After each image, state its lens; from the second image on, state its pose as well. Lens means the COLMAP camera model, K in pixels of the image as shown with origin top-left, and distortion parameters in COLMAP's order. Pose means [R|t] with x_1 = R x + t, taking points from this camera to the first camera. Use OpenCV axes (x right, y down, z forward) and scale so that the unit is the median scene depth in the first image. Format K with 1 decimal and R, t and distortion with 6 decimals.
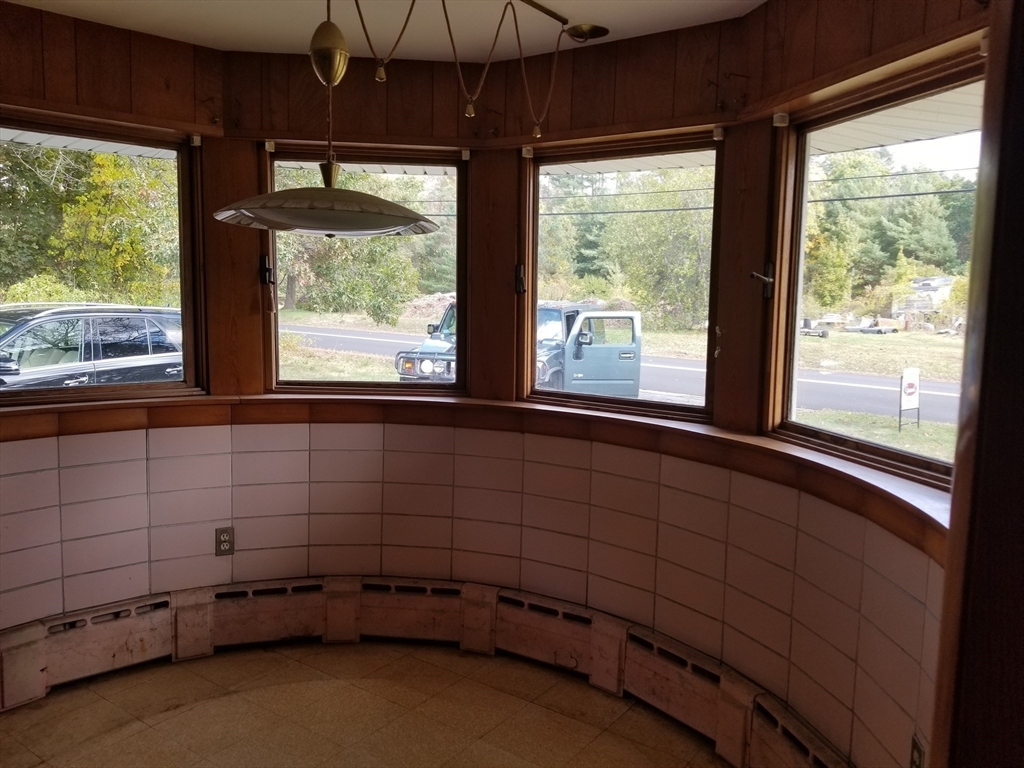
lens RADIAL K [[804.1, 0, 512.0], [0, 804.1, 384.0], [0, 0, 1]] dist [0.102461, -0.171421]
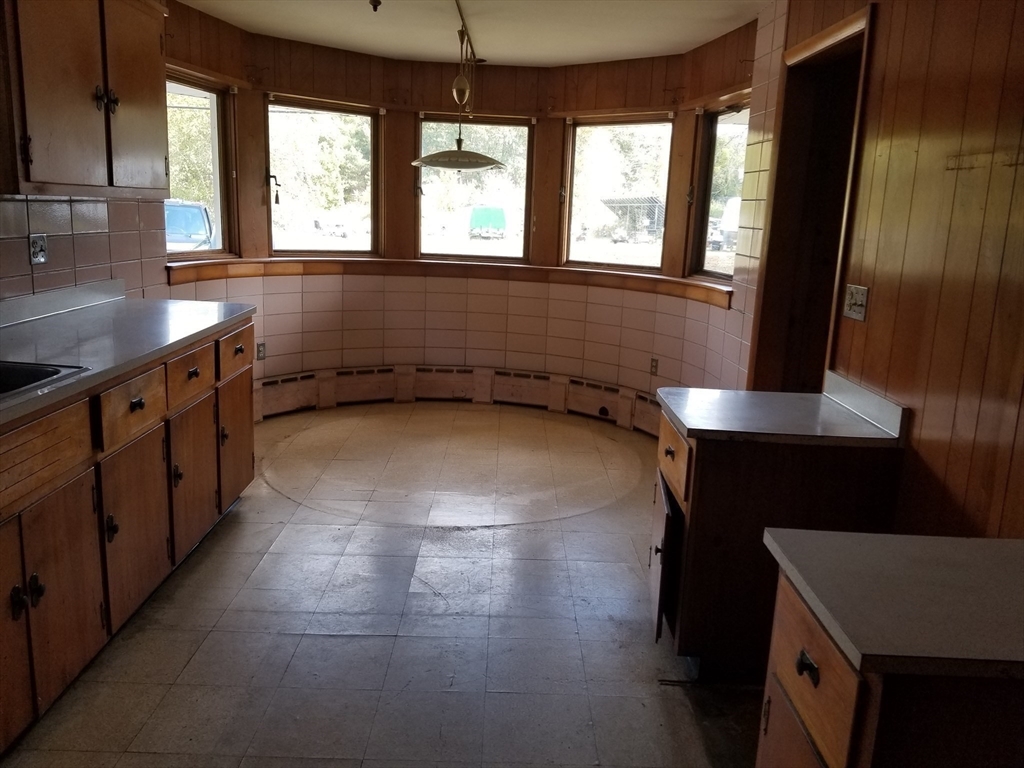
lens RADIAL K [[804.1, 0, 512.0], [0, 804.1, 384.0], [0, 0, 1]] dist [0.102461, -0.171421]
pose [[0.809851, -0.109898, 0.576250, -0.879927], [0.041163, 0.990520, 0.131055, 0.069436], [-0.585190, -0.082415, 0.806697, -0.575710]]
